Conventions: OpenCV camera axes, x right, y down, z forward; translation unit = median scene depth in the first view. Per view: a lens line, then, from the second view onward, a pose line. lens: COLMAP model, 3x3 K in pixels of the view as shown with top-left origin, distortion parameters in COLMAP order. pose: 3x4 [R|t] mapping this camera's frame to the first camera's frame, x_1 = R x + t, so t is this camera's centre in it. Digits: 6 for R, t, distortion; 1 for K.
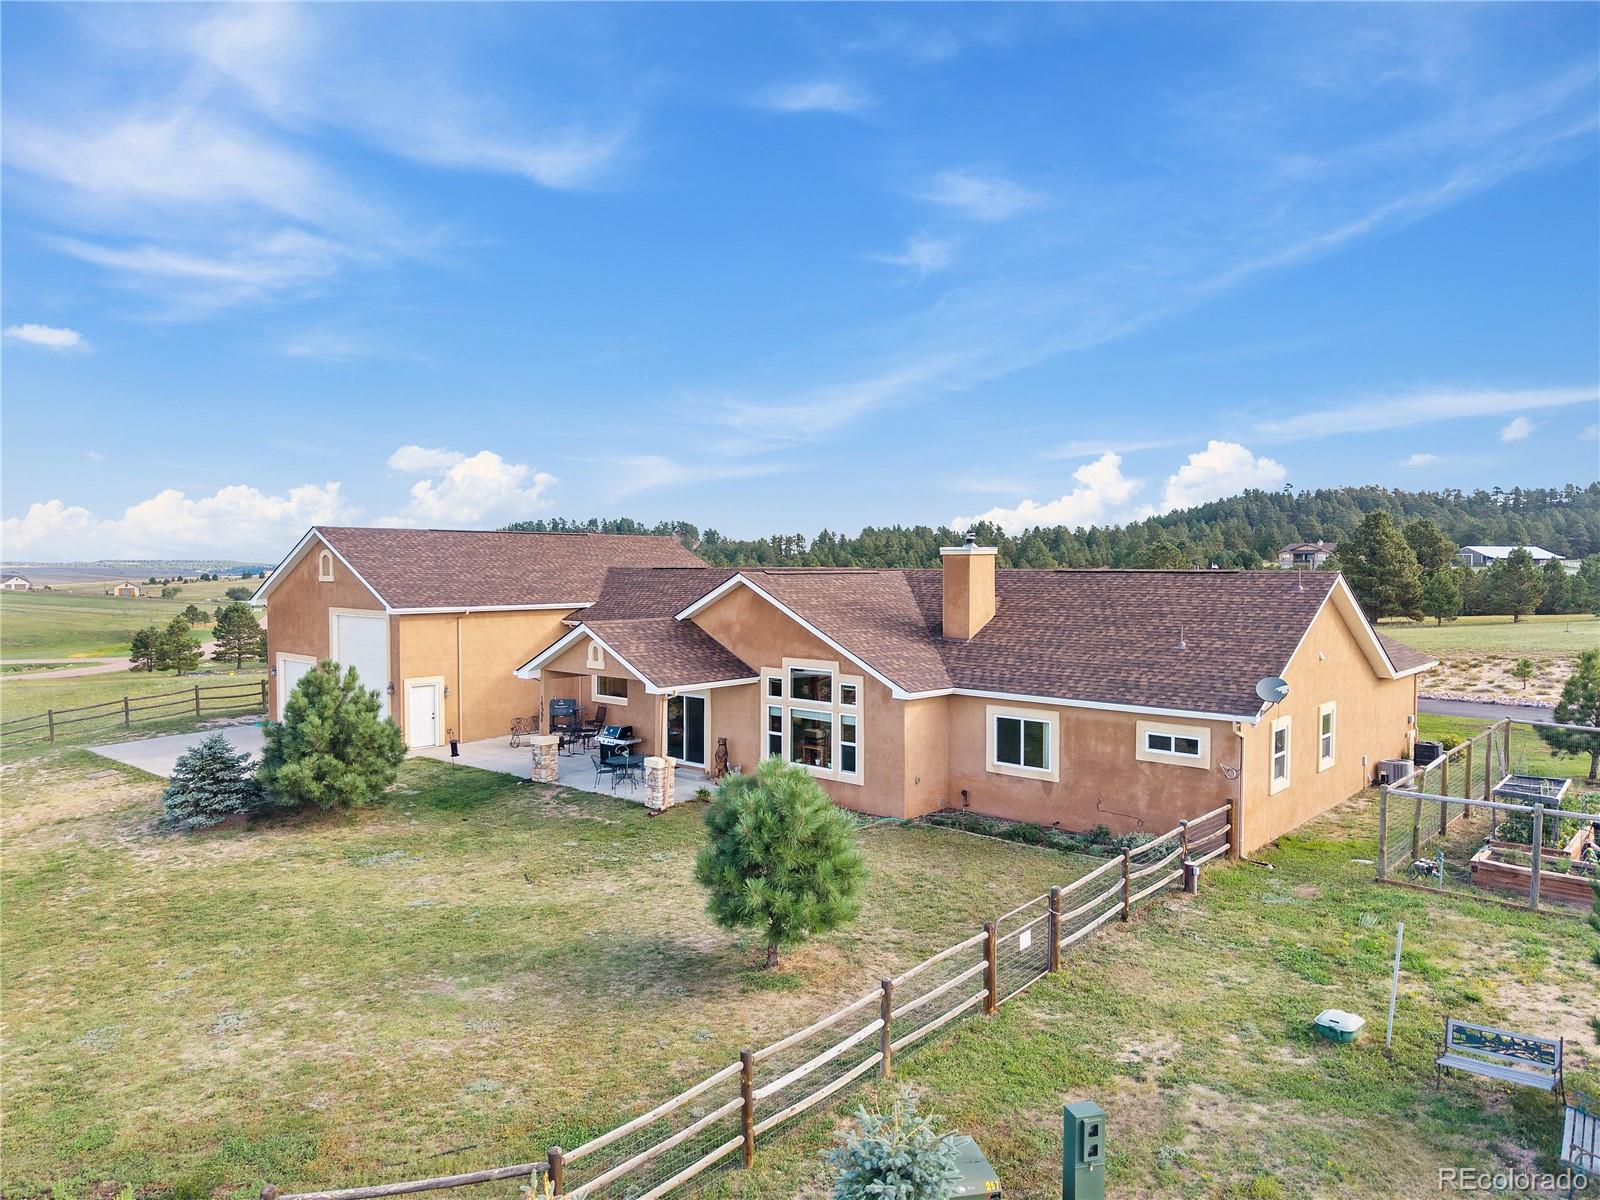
lens RADIAL K [[1101.9, 0, 800.0], [0, 1101.9, 600.0], [0, 0, 1]] dist [0.006186, -0.053130]
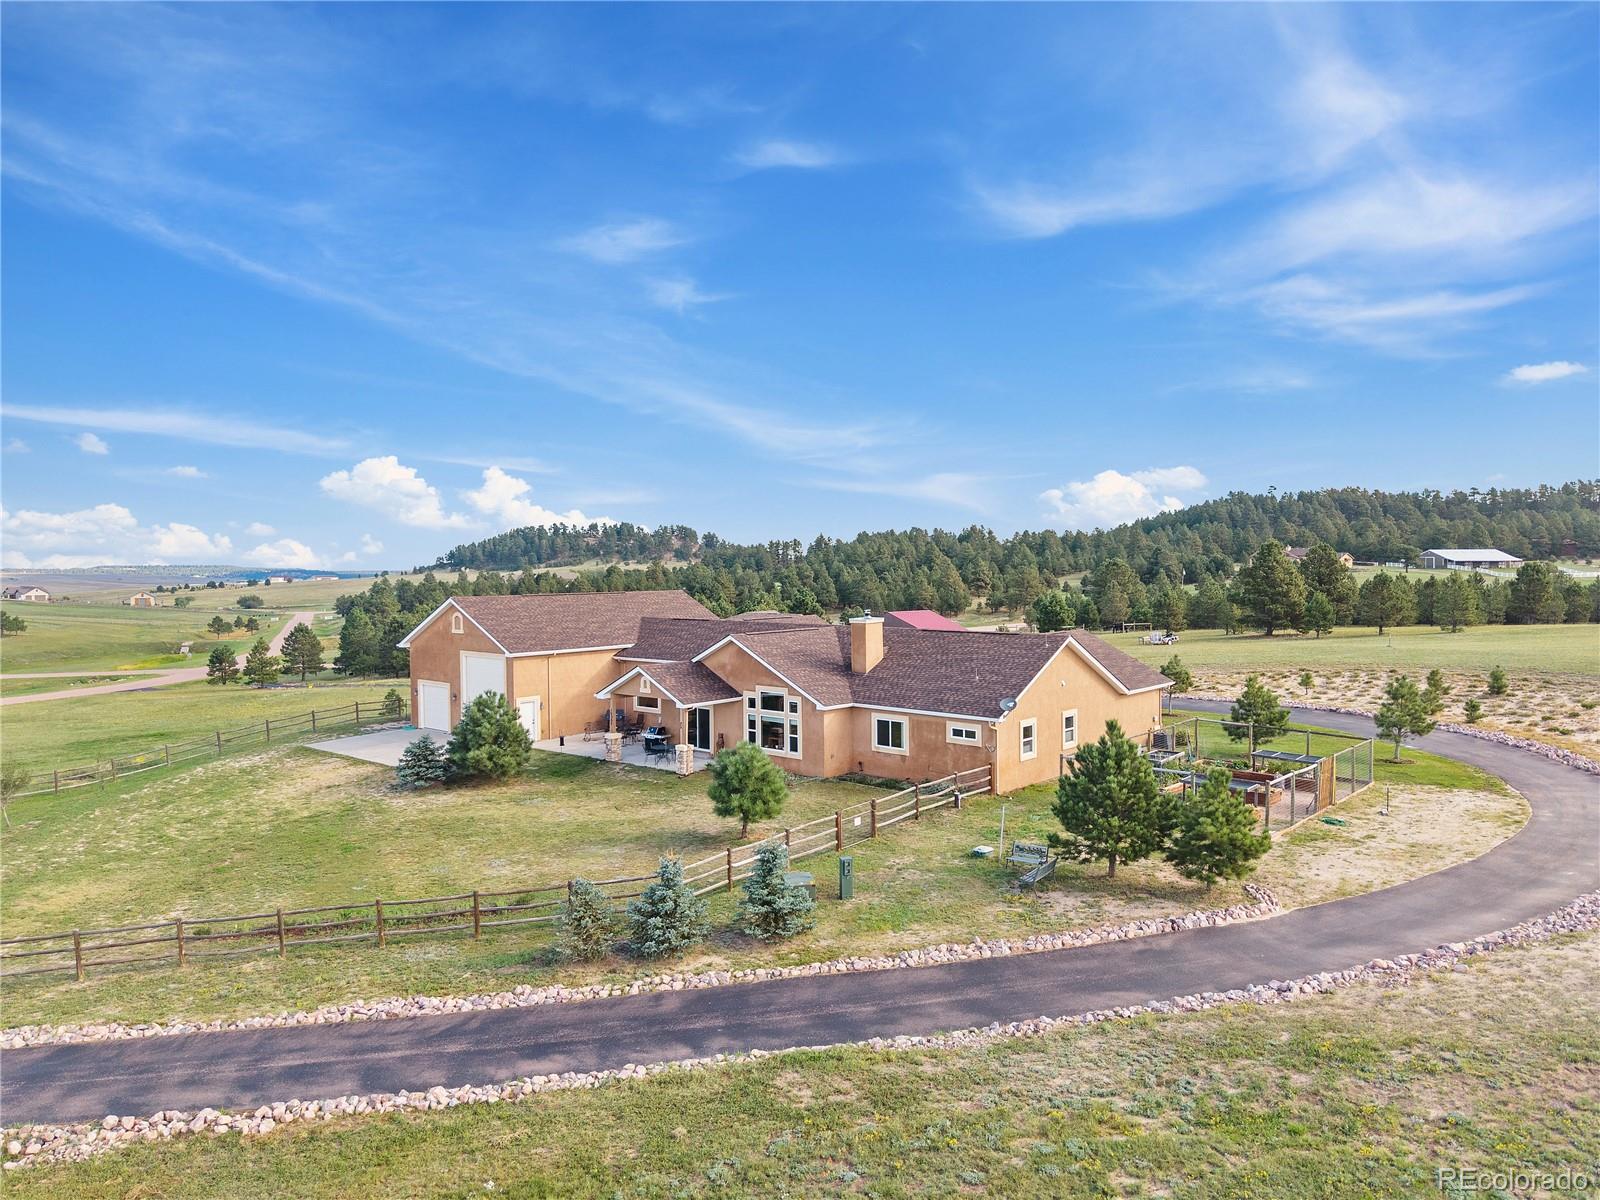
lens RADIAL K [[1101.9, 0, 800.0], [0, 1101.9, 600.0], [0, 0, 1]] dist [0.006186, -0.053130]
pose [[0.999960, -0.008982, 0.000516, 0.051931], [0.008982, 0.999960, -0.000147, -0.077485], [-0.000515, 0.000151, 1.000000, -0.686995]]
